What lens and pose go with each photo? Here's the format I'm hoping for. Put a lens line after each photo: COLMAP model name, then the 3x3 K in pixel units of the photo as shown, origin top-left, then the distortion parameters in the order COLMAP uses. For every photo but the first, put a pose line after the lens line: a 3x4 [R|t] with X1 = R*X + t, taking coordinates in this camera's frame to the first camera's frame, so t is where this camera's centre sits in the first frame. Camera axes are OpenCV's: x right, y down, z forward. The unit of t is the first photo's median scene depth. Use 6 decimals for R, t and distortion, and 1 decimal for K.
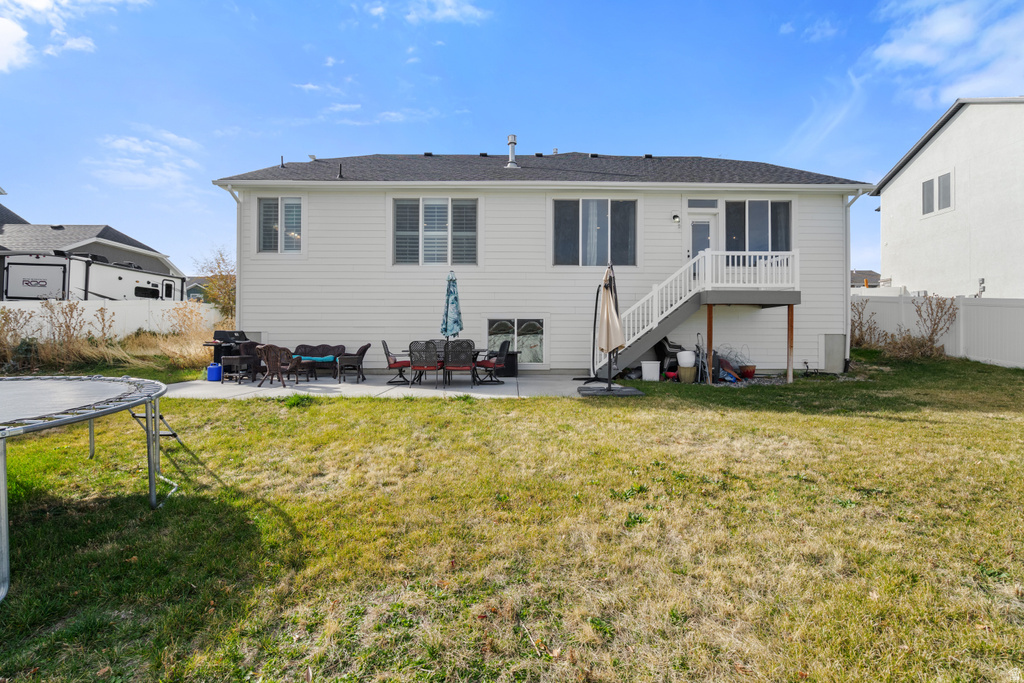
lens RADIAL K [[463.4, 0, 514.8], [0, 463.4, 336.7], [0, 0, 1]] dist [0.001454, -0.000076]
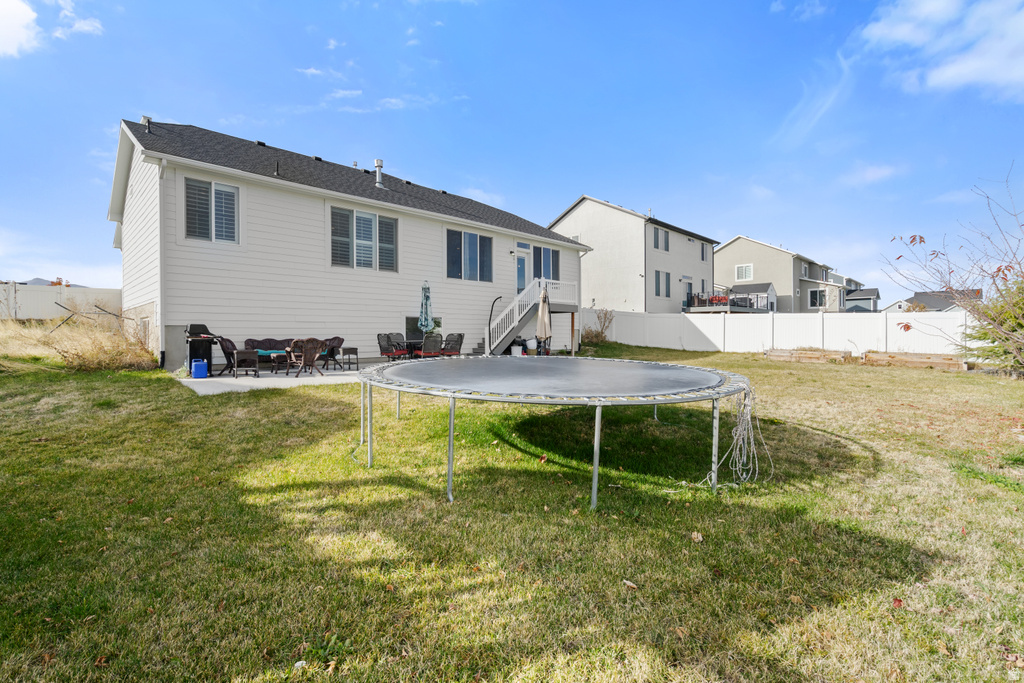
lens RADIAL K [[463.4, 0, 509.9], [0, 463.4, 333.7], [0, 0, 1]] dist [0.001454, -0.000076]
pose [[0.719358, -0.004879, 0.694622, -0.720823], [0.001821, 0.999985, 0.005138, 0.002276], [-0.694637, -0.002431, 0.719356, -0.094148]]
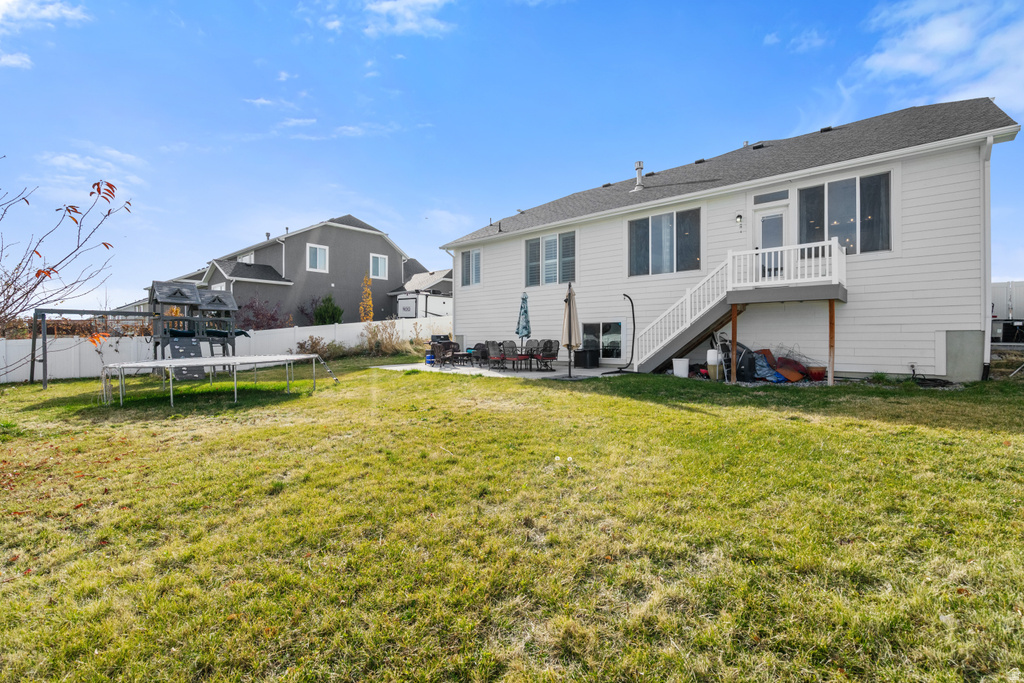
lens RADIAL K [[463.4, 0, 516.3], [0, 463.4, 340.7], [0, 0, 1]] dist [0.001454, -0.000076]
pose [[0.741671, -0.002026, -0.670761, 0.664279], [0.008103, 0.999950, 0.005938, 0.000443], [0.670715, -0.009839, 0.741650, -0.074153]]
